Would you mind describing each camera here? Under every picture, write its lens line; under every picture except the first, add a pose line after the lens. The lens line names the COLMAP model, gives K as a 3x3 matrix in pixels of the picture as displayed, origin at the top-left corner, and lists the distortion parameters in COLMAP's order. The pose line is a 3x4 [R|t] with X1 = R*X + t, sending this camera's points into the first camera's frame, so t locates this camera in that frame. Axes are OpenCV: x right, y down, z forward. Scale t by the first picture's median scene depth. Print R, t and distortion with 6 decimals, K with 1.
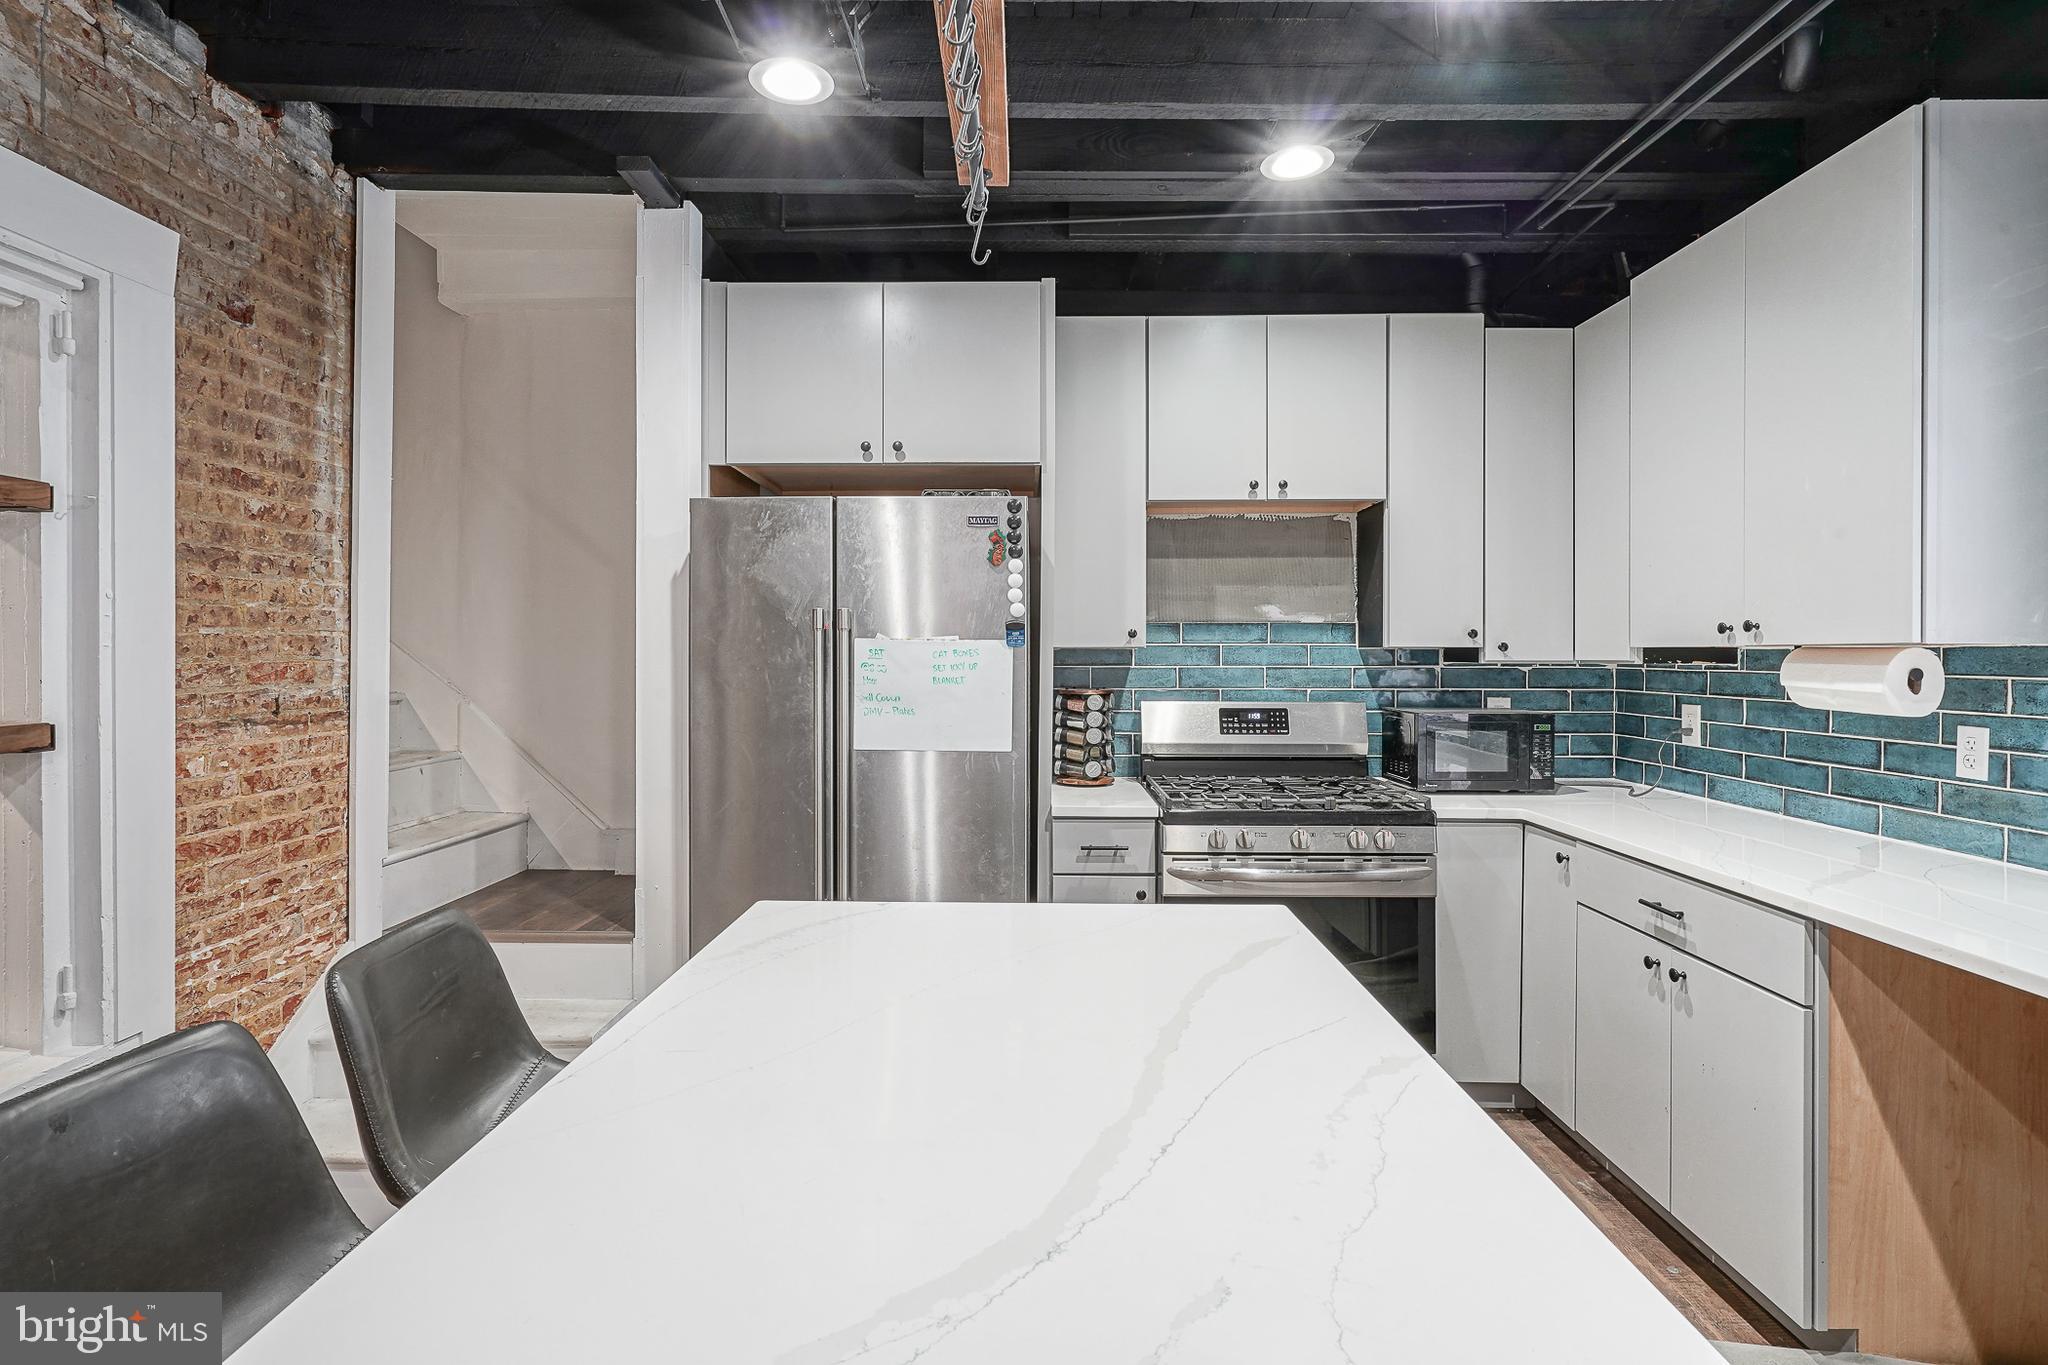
lens RADIAL K [[1023.5, 0, 1017.8], [0, 1023.5, 653.3], [0, 0, 1]] dist [-0.001120, 0.000617]
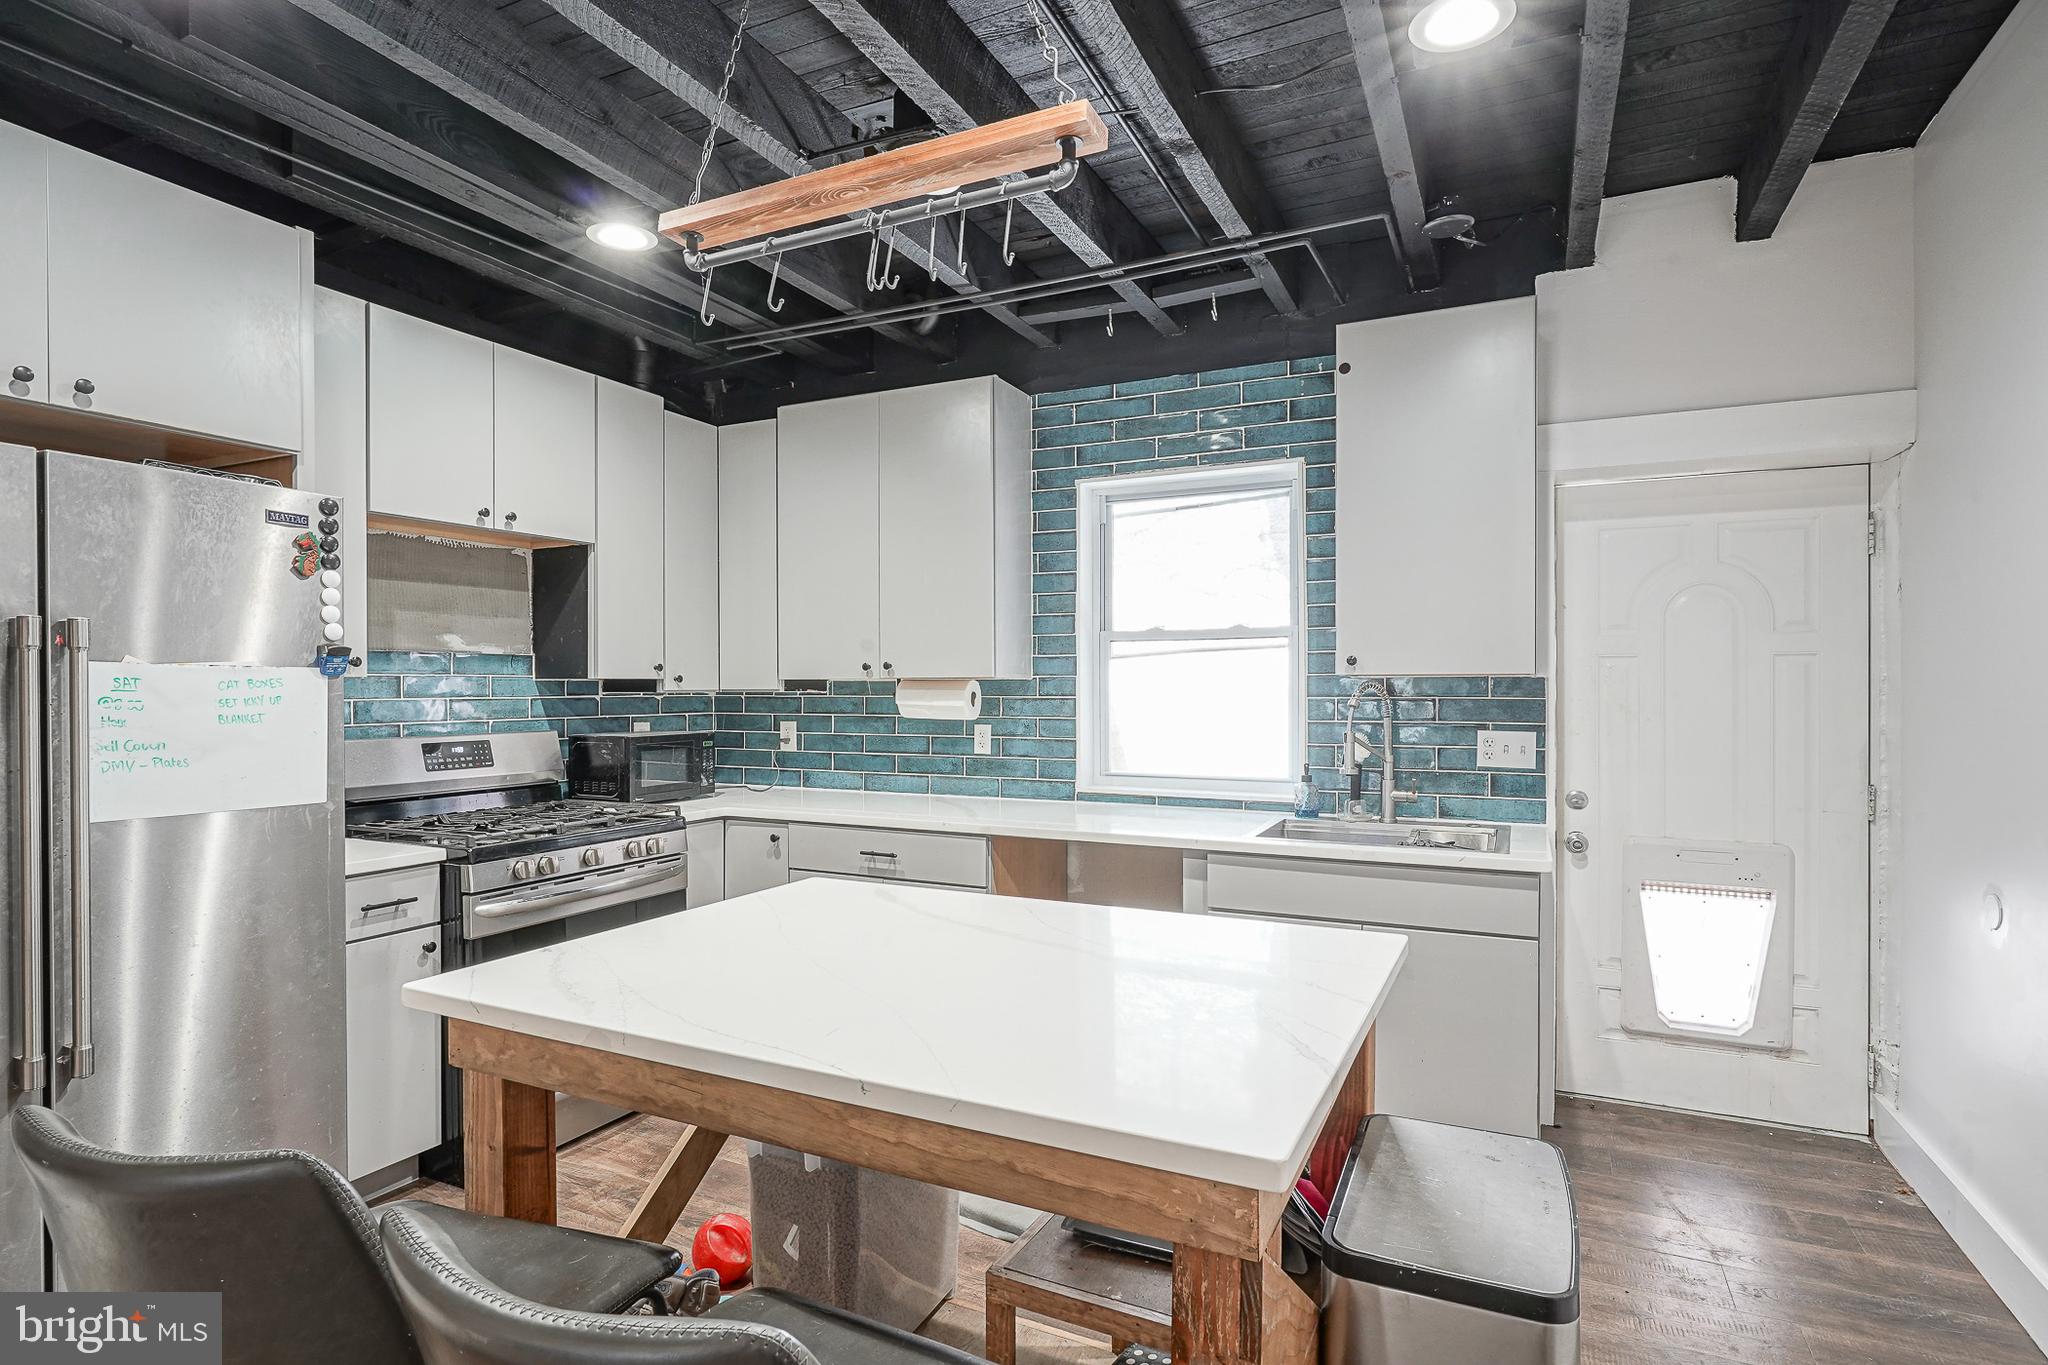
lens RADIAL K [[1034.8, 0, 1017.3], [0, 1034.8, 688.6], [0, 0, 1]] dist [-0.002321, 0.002770]
pose [[0.428406, -0.004140, 0.903577, -0.479207], [0.003430, 0.999990, 0.002956, 0.003180], [-0.903580, 0.001833, 0.428416, 0.124039]]
